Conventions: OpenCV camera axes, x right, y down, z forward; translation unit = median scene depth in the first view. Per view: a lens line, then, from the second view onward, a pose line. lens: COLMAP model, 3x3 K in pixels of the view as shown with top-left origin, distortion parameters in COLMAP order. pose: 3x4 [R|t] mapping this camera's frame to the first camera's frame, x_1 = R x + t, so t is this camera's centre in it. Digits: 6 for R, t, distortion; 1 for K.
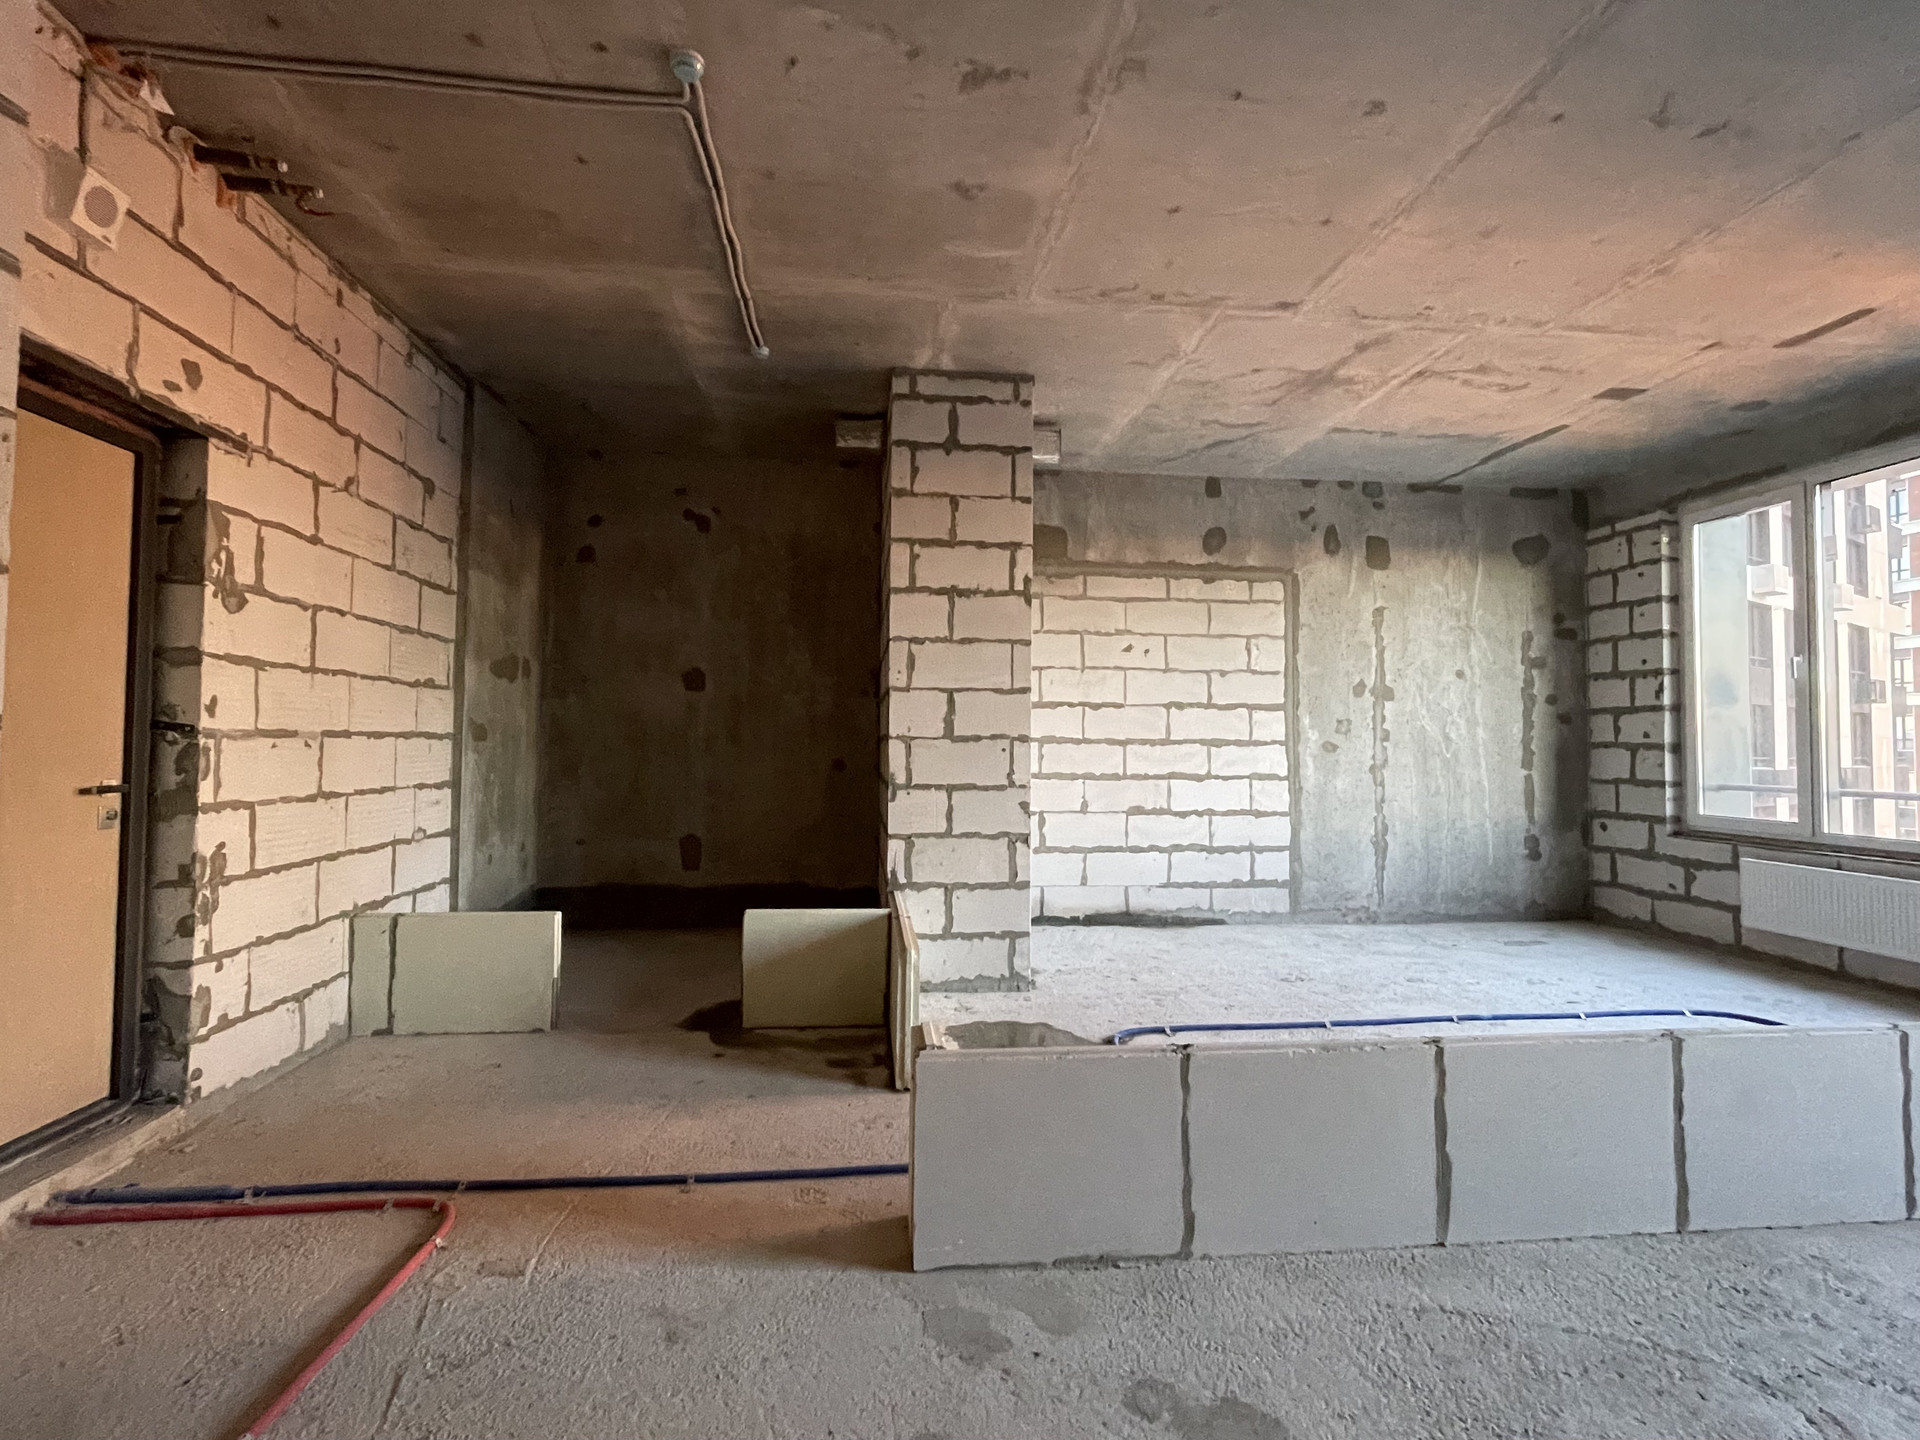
lens RADIAL K [[908.0, 0, 958.2], [0, 908.0, 711.8], [0, 0, 1]] dist [-0.018428, -0.000291]
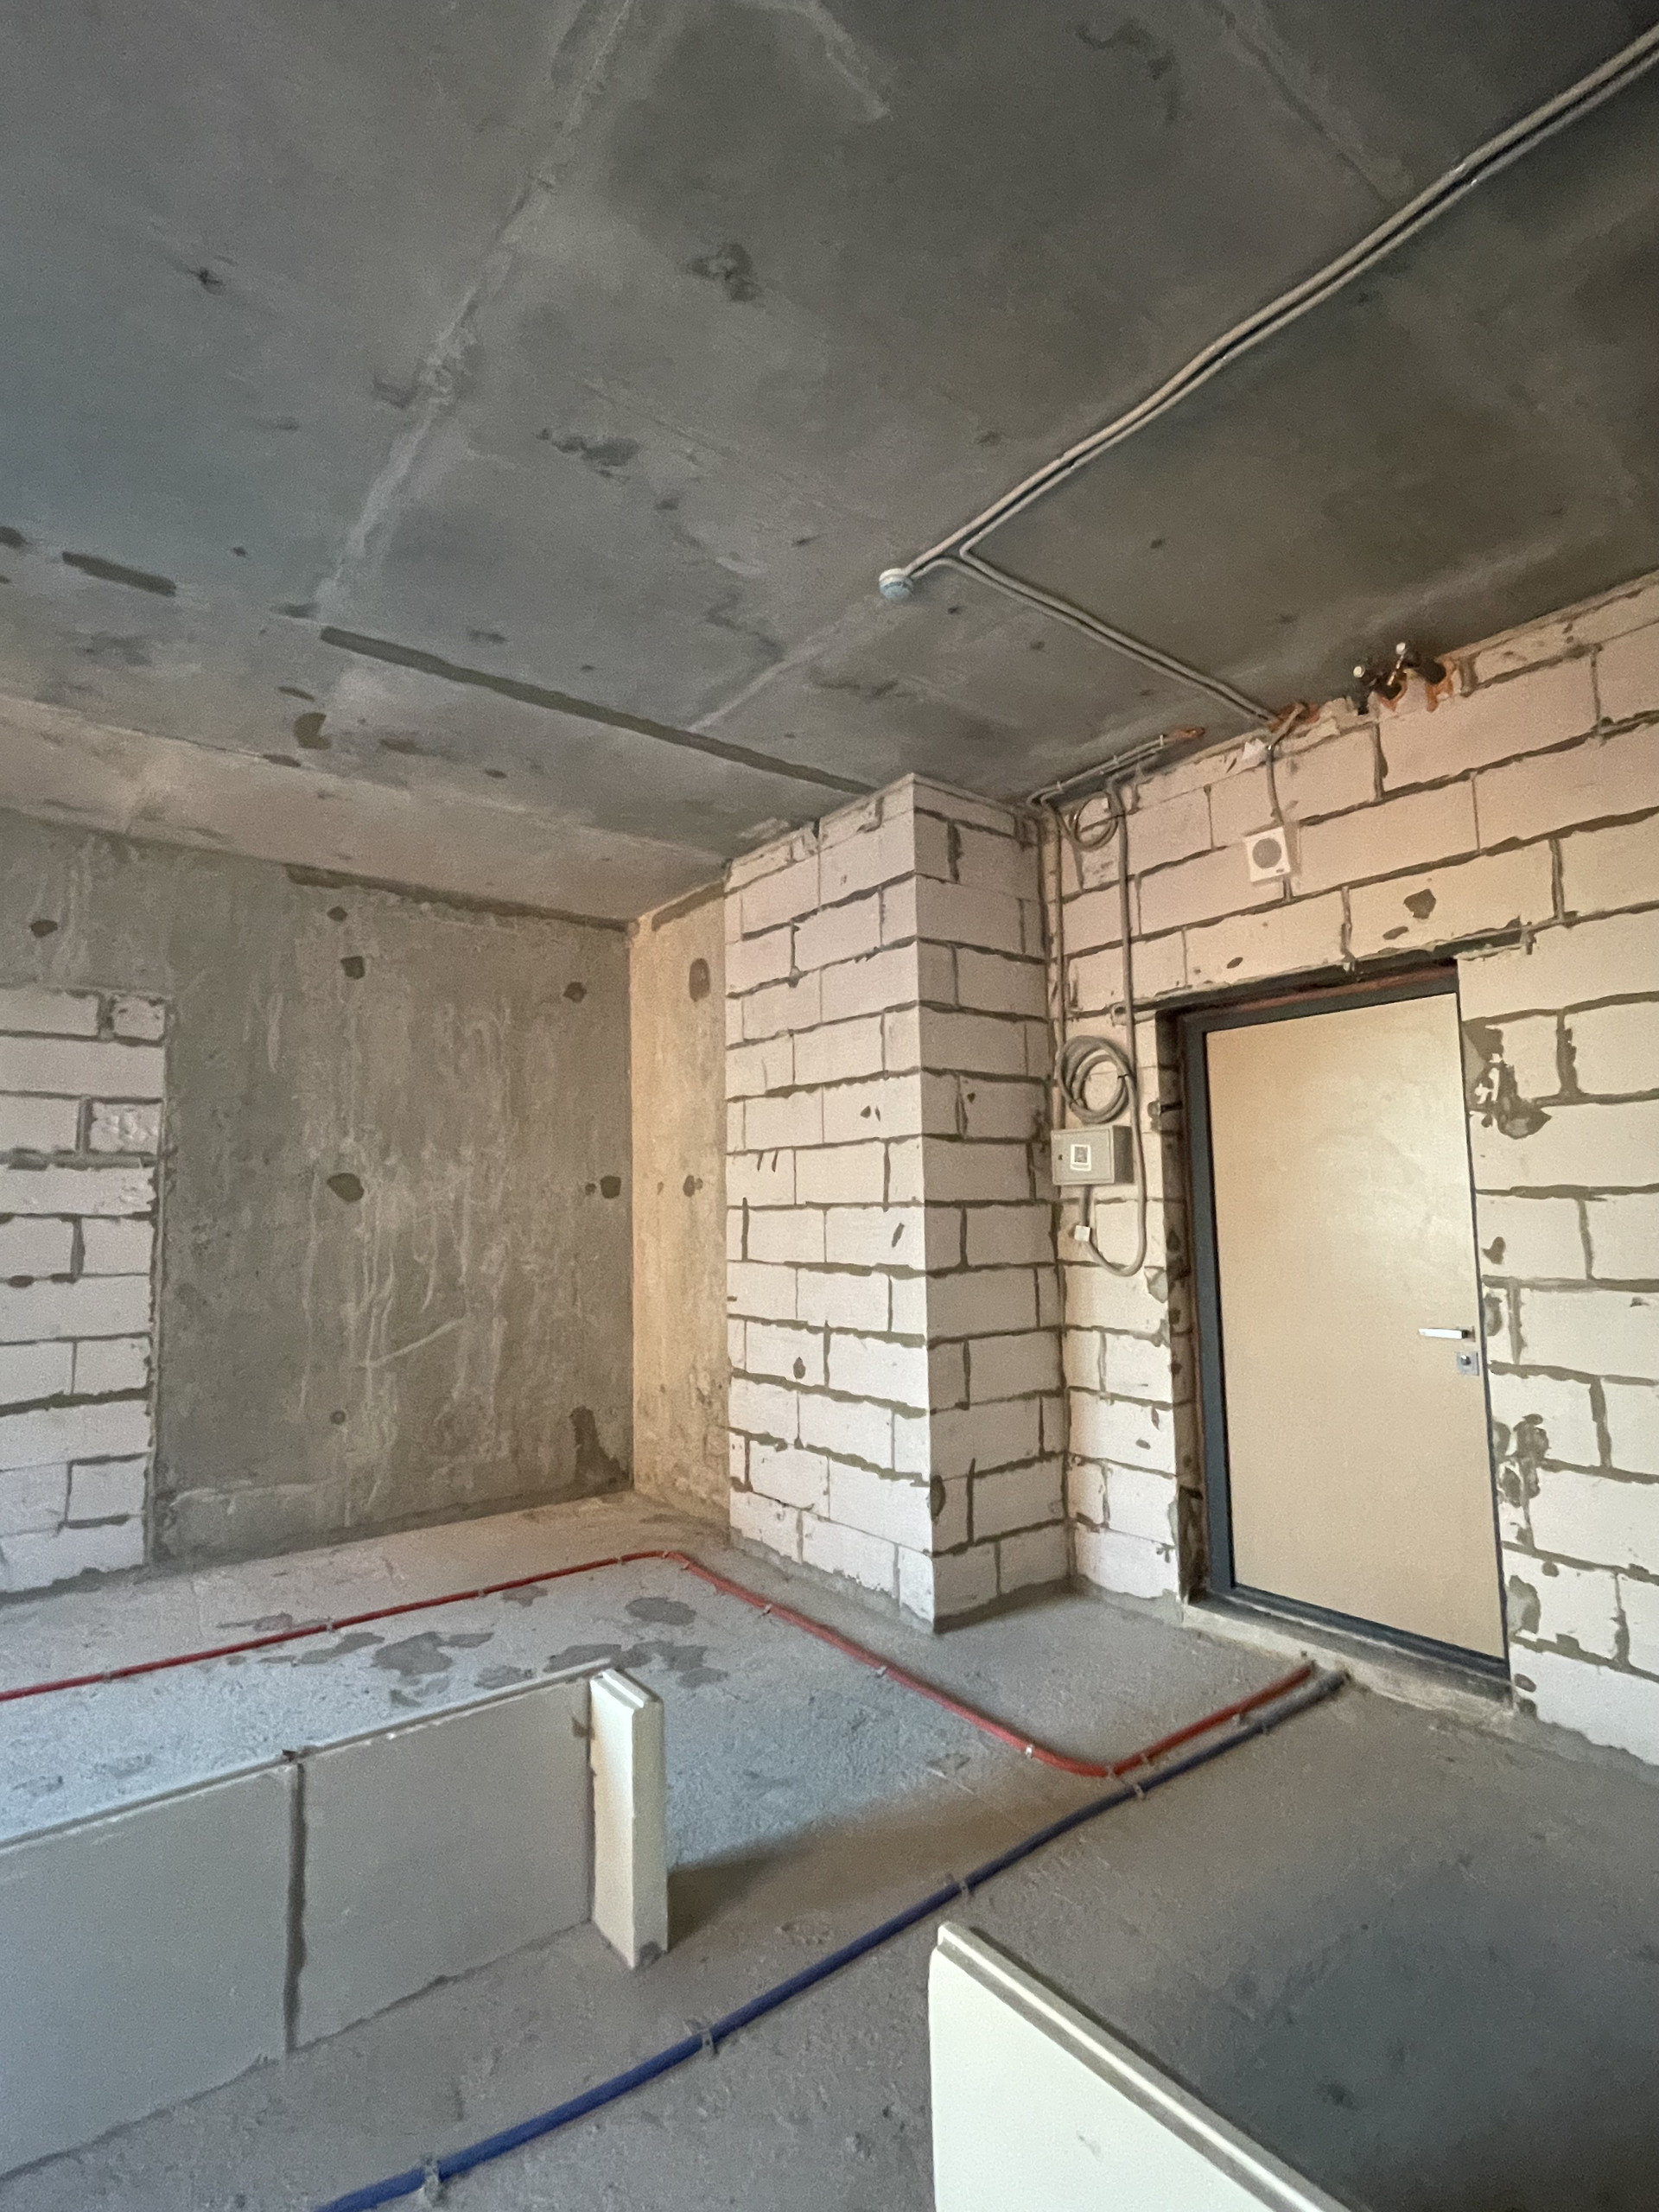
lens RADIAL K [[1046.1, 0, 833.0], [0, 1046.1, 1101.7], [0, 0, 1]] dist [-0.018428, -0.000291]
pose [[-0.848983, -0.049084, -0.526136, 0.096697], [0.028612, 0.989946, -0.138523, -0.010587], [0.527645, -0.132658, -0.839043, 0.576390]]
